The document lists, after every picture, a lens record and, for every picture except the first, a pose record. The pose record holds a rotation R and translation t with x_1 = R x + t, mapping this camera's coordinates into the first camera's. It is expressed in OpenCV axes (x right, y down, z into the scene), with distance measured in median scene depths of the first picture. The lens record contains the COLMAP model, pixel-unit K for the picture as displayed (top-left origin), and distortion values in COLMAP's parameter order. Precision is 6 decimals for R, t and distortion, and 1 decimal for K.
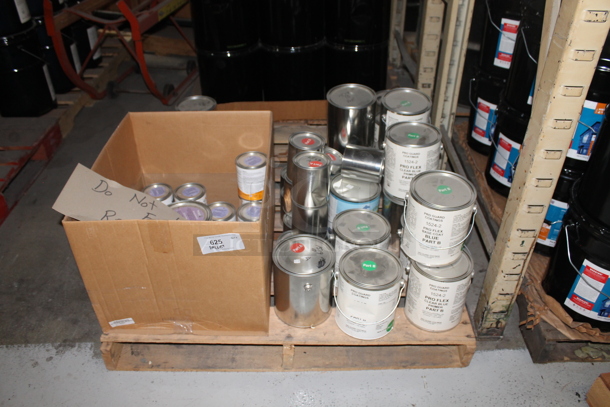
lens RADIAL K [[513.9, 0, 312.4], [0, 513.9, 204.9], [0, 0, 1]] dist [-0.150839, 0.117623]
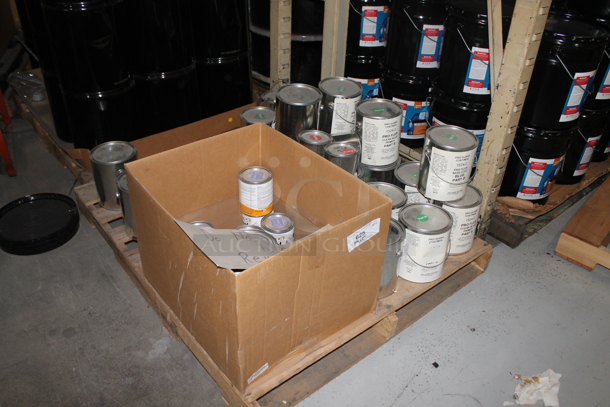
lens RADIAL K [[513.9, 0, 312.4], [0, 513.9, 204.9], [0, 0, 1]] dist [-0.150839, 0.117623]
pose [[0.777710, -0.334189, 0.532433, -0.665805], [0.349912, 0.933776, 0.074990, -0.080732], [-0.522234, 0.127984, 0.843144, 0.135202]]
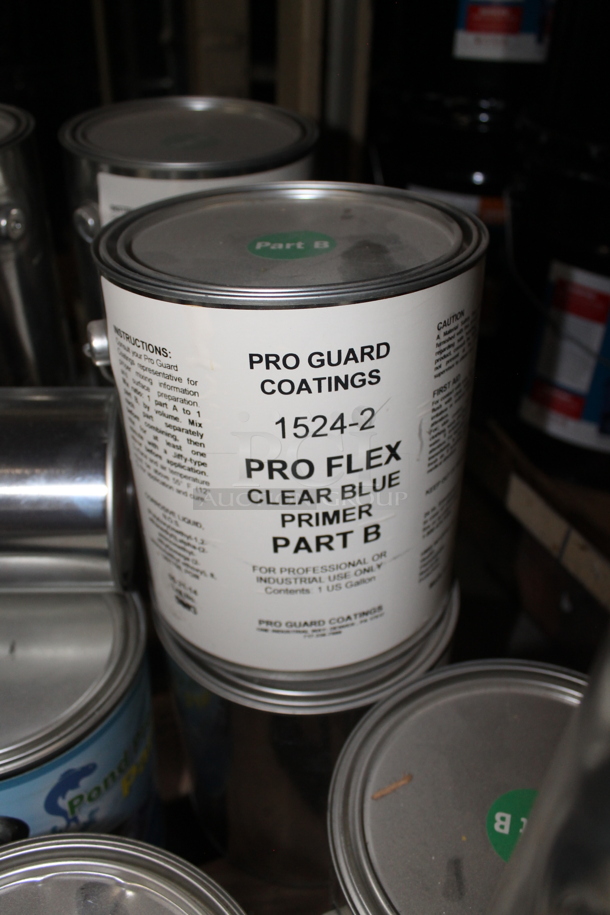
lens RADIAL K [[770.9, 0, 305.0], [0, 770.9, 457.5], [0, 0, 1]] dist [-0.150839, 0.117623]
pose [[0.932979, -0.189207, 0.306187, 0.135884], [0.202860, 0.979120, -0.013089, -0.079288], [-0.297318, 0.074325, 0.951881, 0.868535]]
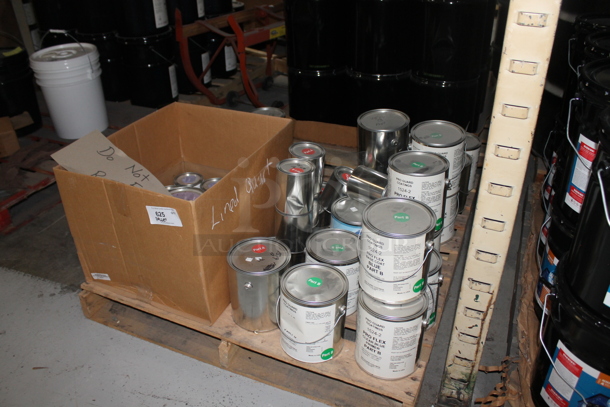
lens RADIAL K [[513.9, 0, 312.4], [0, 513.9, 204.9], [0, 0, 1]] dist [-0.150839, 0.117623]
pose [[0.914790, 0.198517, -0.351781, 0.392001], [-0.232348, 0.971005, -0.056251, 0.033195], [0.330415, 0.133194, 0.934391, 0.094537]]
